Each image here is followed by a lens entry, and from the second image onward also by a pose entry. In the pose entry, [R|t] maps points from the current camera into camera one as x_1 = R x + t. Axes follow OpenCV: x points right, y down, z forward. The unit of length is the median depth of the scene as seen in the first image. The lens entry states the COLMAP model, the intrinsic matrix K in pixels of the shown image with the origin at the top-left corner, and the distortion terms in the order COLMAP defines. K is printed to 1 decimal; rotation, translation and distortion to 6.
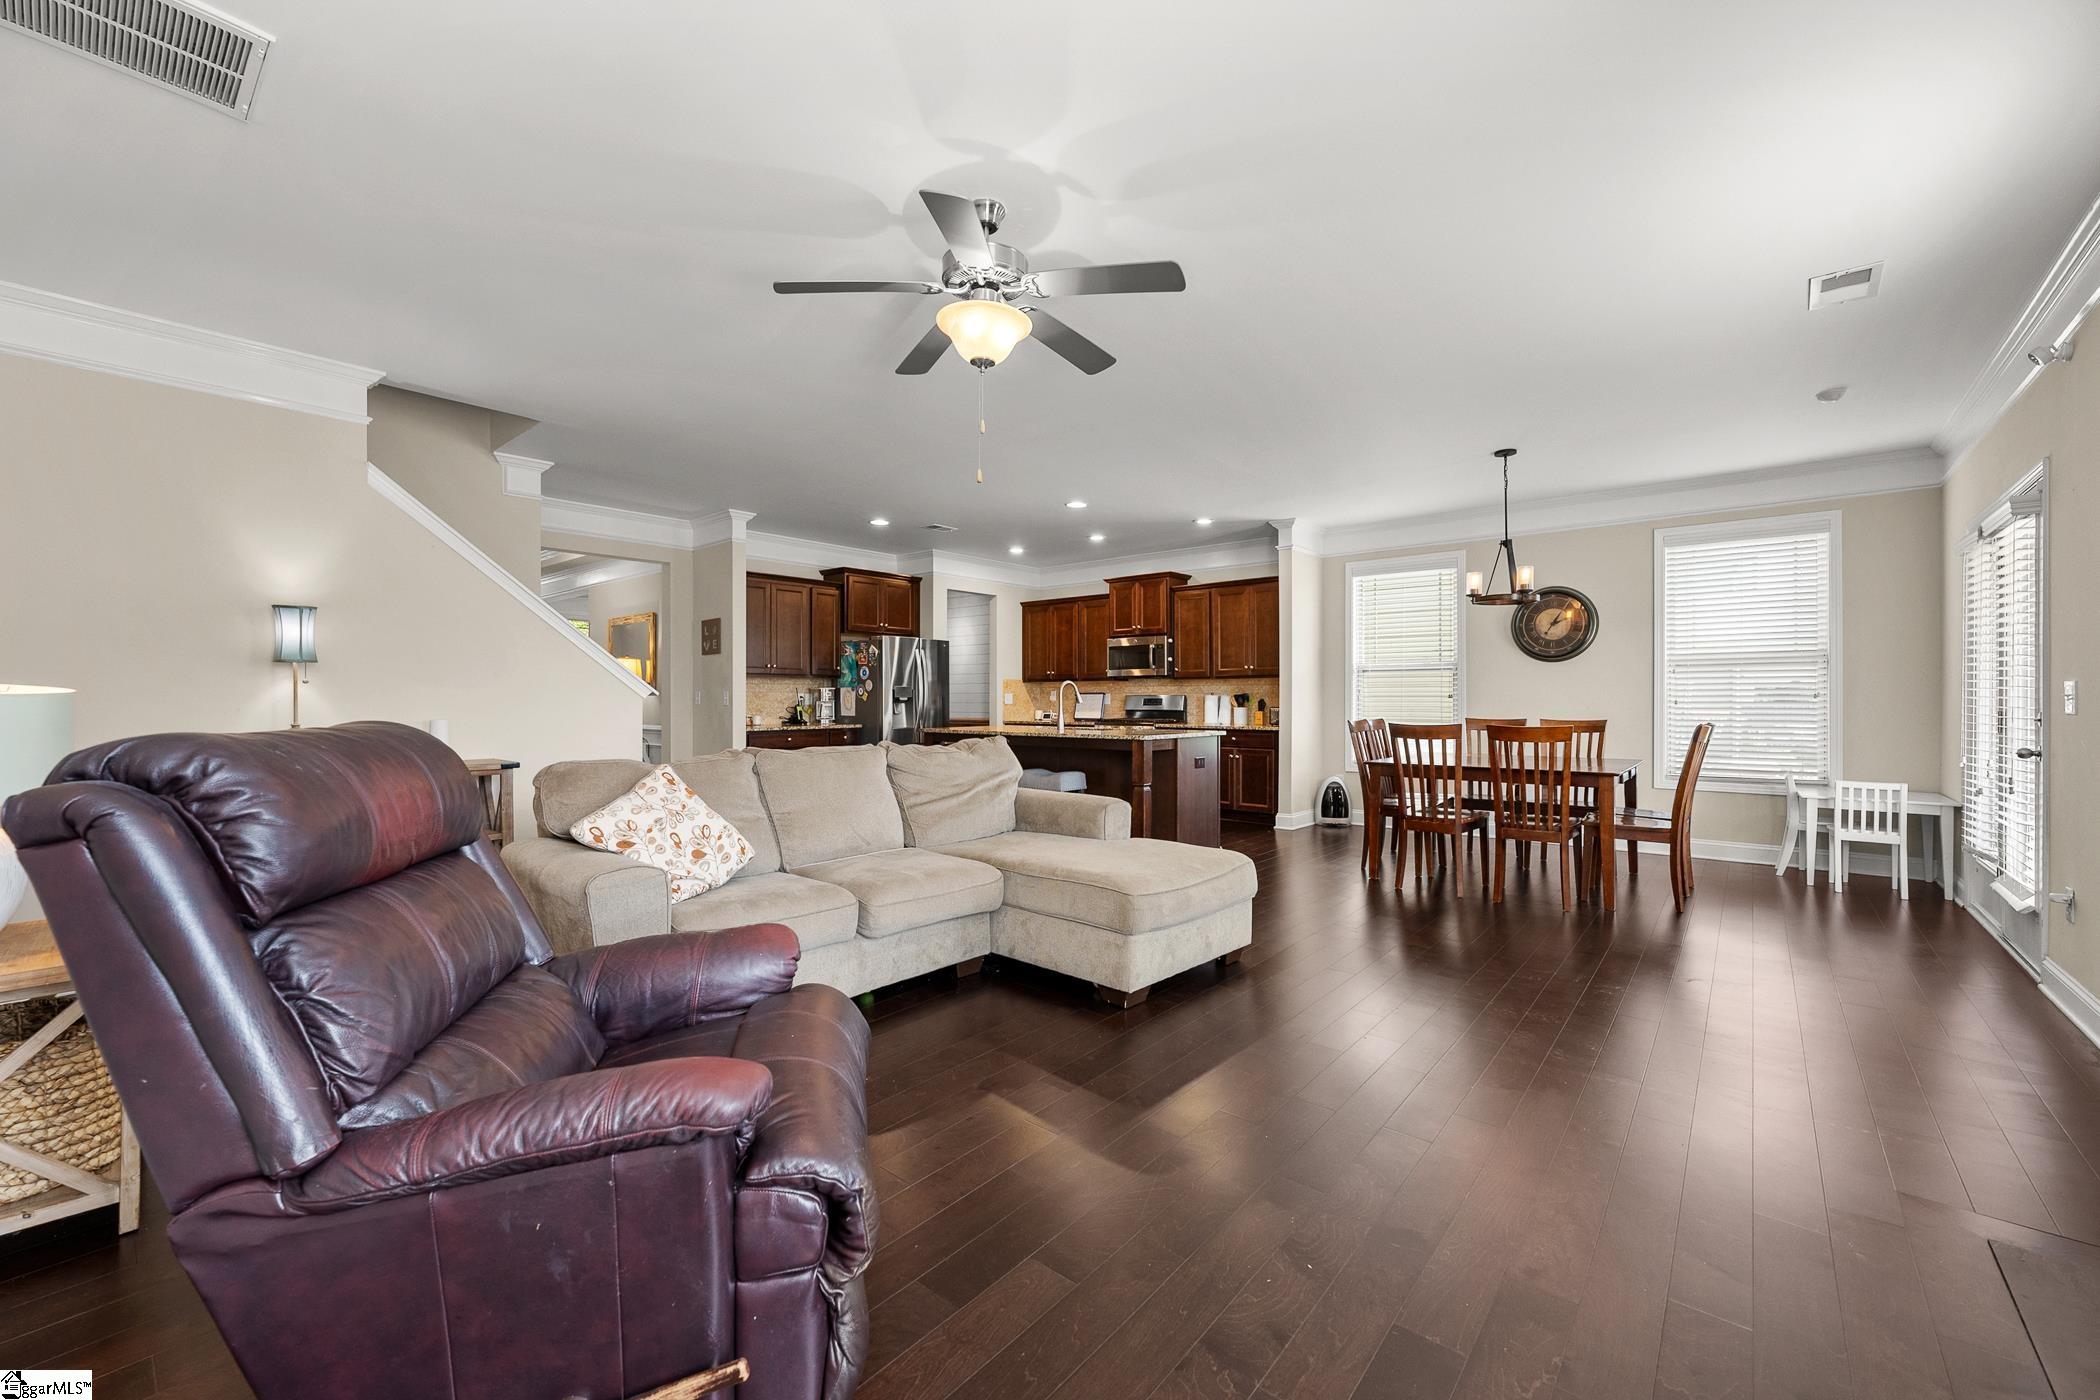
lens RADIAL K [[834.5, 0, 1046.9], [0, 834.5, 699.6], [0, 0, 1]] dist [-0.001698, -0.000110]
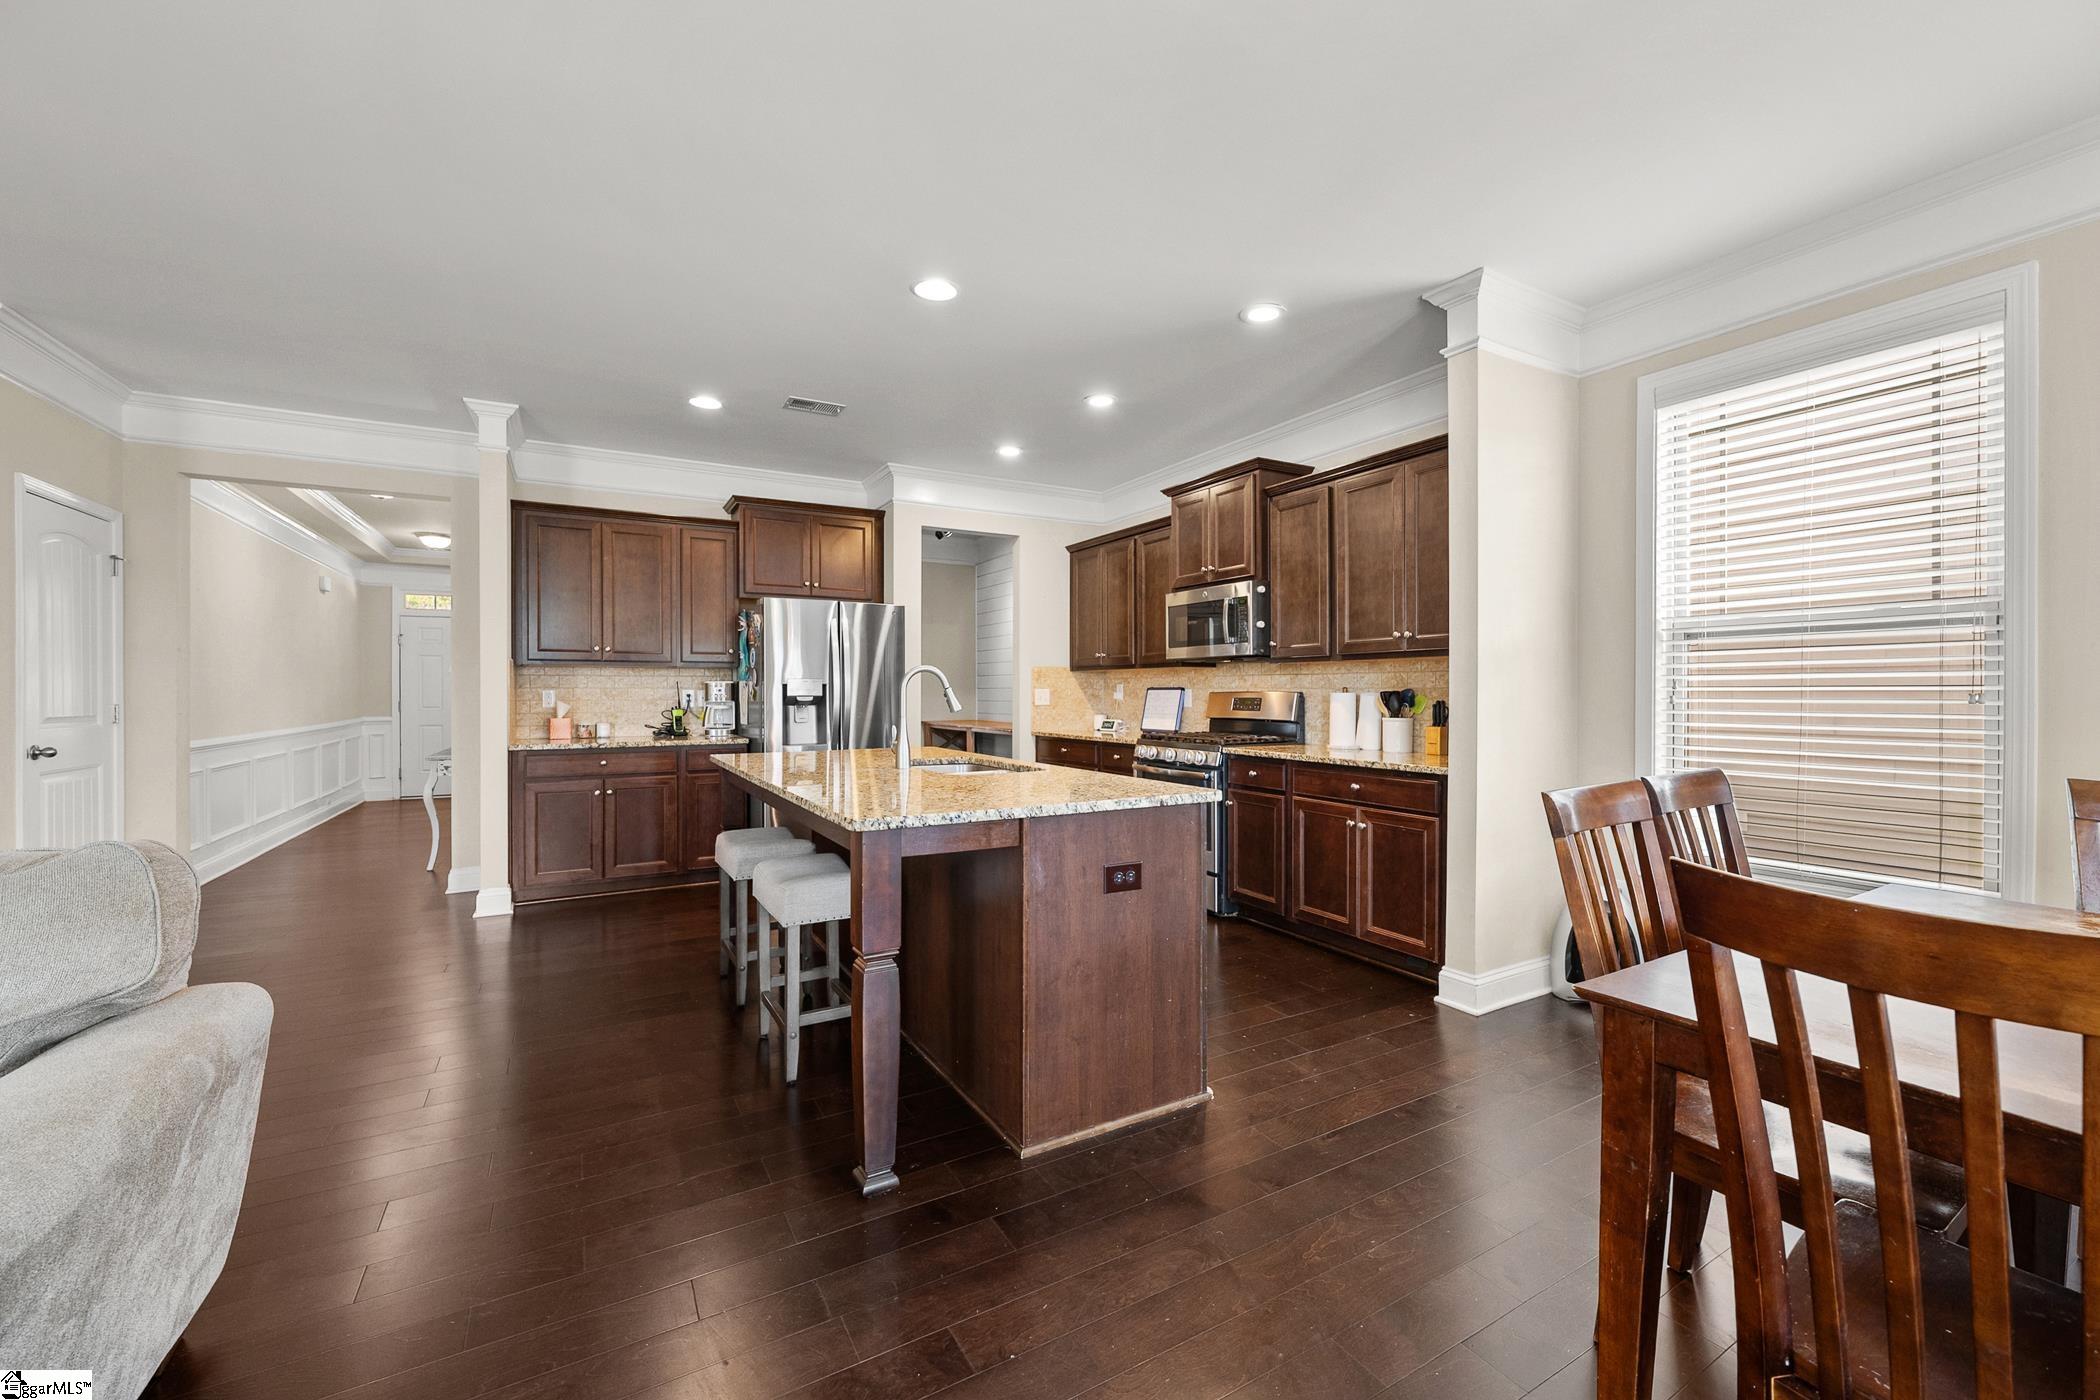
lens RADIAL K [[834.5, 0, 1050.8], [0, 834.5, 695.0], [0, 0, 1]] dist [-0.001698, -0.000110]
pose [[0.938995, 0.001526, -0.343927, 0.212079], [-0.000076, 0.999991, 0.004227, -0.006246], [0.343931, -0.003943, 0.938987, 0.474649]]
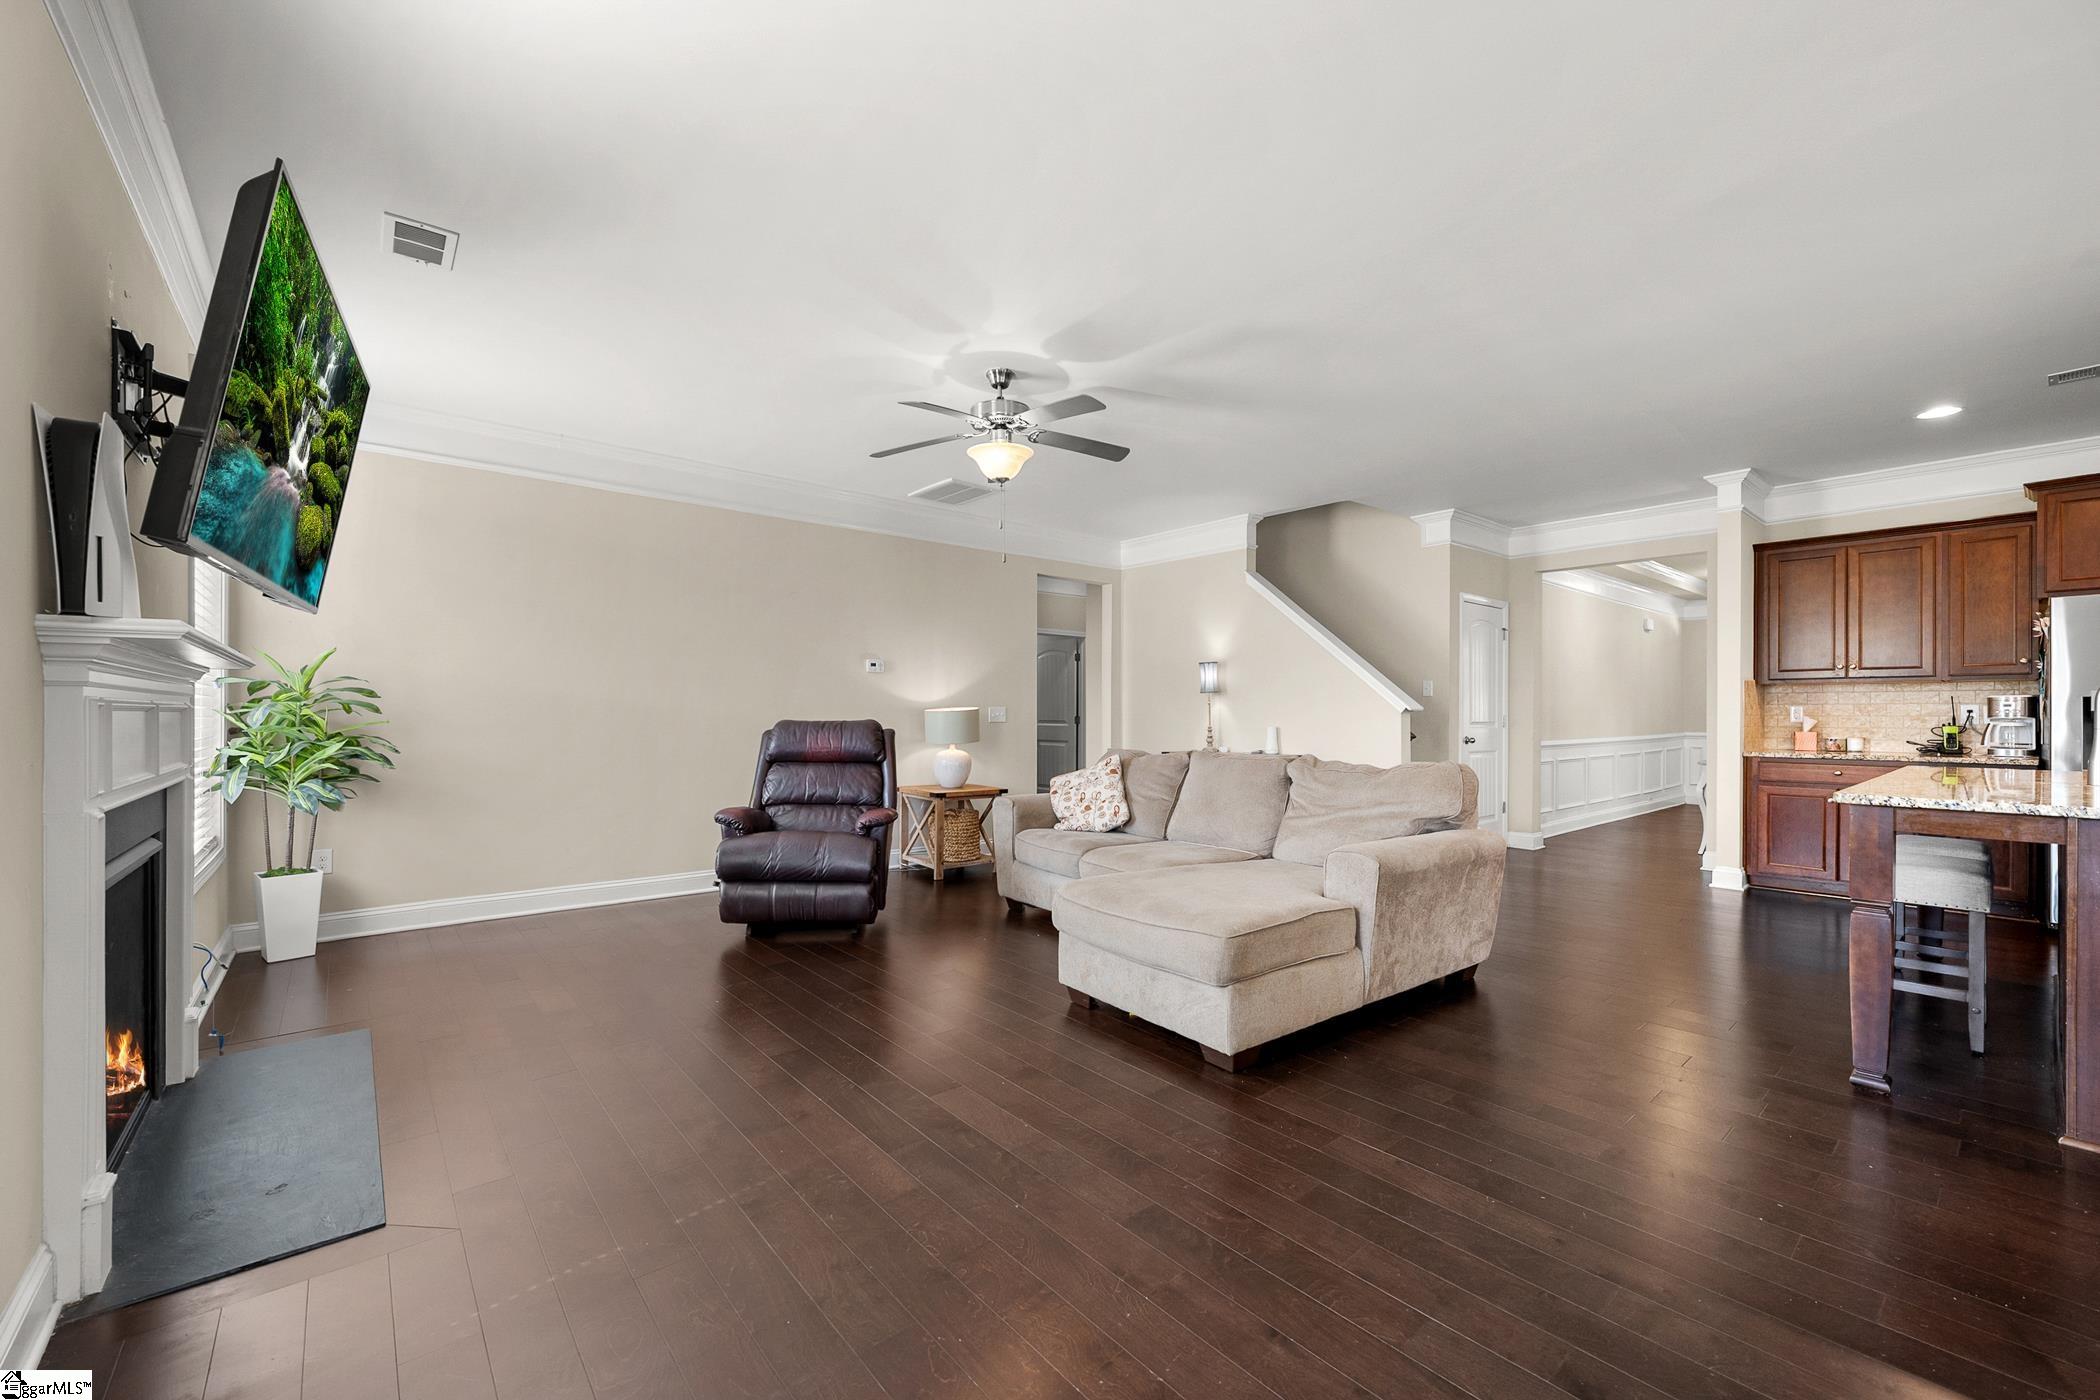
lens RADIAL K [[834.5, 0, 1039.1], [0, 834.5, 710.6], [0, 0, 1]] dist [-0.001698, -0.000110]
pose [[-0.178348, -0.003242, -0.983962, 0.438588], [-0.002487, 0.999993, -0.002844, -0.000053], [0.983964, 0.001940, -0.178355, 0.436394]]
